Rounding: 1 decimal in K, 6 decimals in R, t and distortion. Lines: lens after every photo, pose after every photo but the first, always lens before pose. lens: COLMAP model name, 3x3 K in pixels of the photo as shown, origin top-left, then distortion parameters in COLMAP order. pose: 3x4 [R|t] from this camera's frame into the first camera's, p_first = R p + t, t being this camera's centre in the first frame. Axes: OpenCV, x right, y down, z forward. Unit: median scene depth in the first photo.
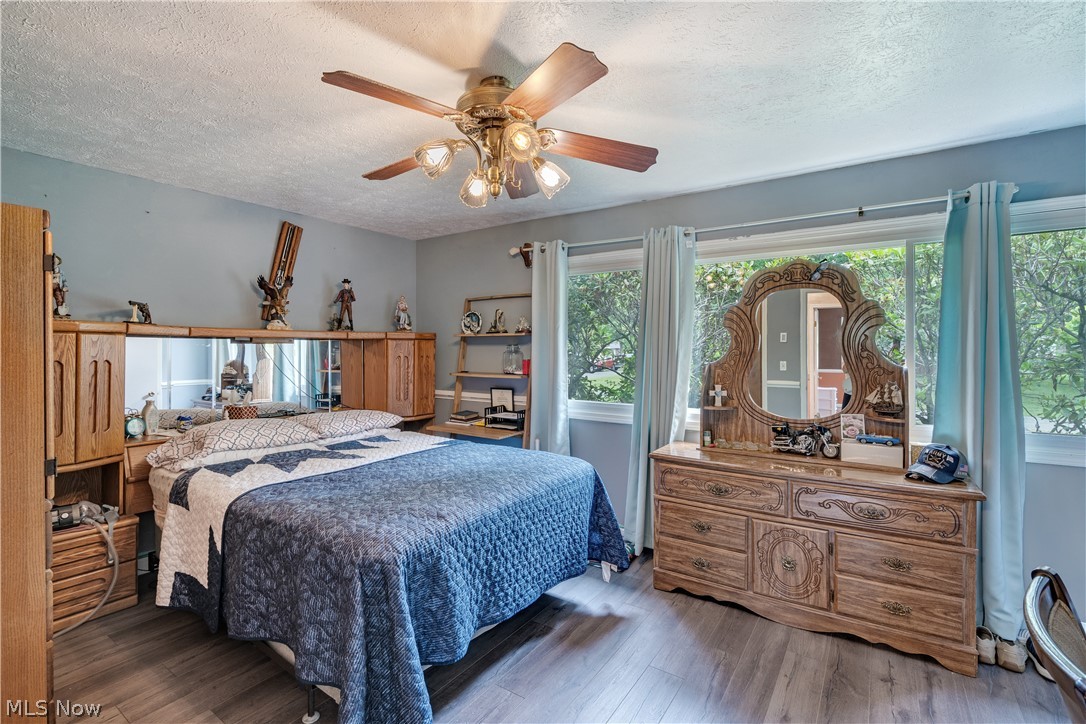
lens RADIAL K [[493.7, 0, 554.5], [0, 493.7, 345.5], [0, 0, 1]] dist [-0.004476, 0.002576]
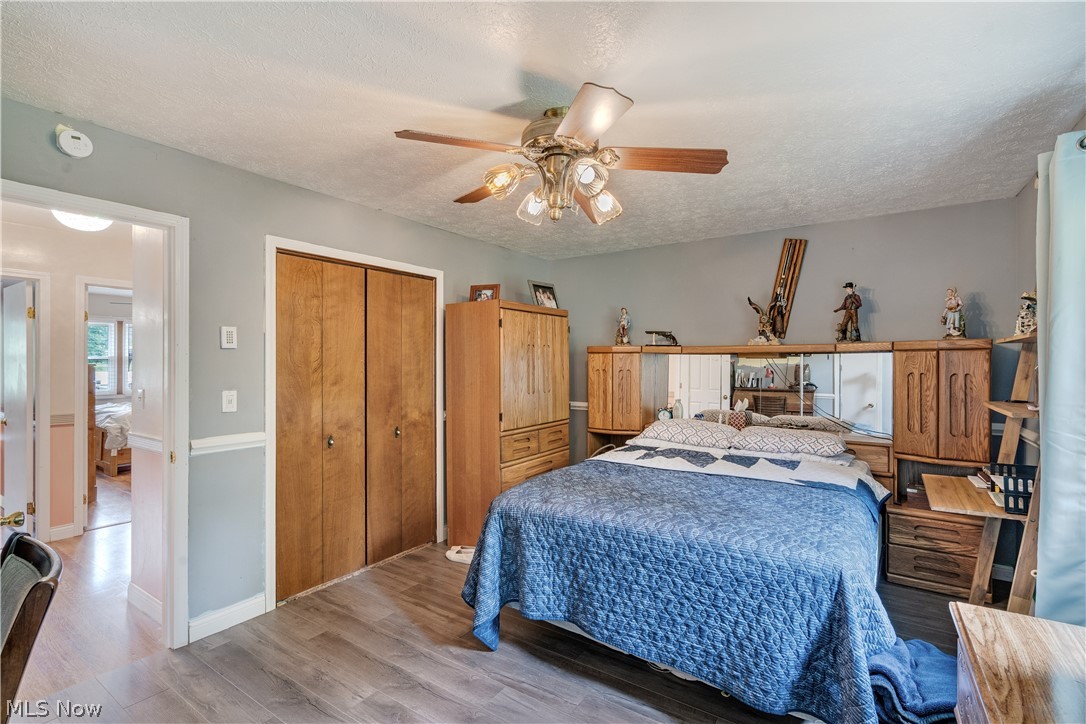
lens RADIAL K [[493.7, 0, 543.5], [0, 493.7, 363.5], [0, 0, 1]] dist [-0.004476, 0.002576]
pose [[0.002234, 0.000419, -0.999997, 0.738939], [0.004702, 0.999989, 0.000430, 0.008061], [0.999986, -0.004703, 0.002232, 0.755164]]
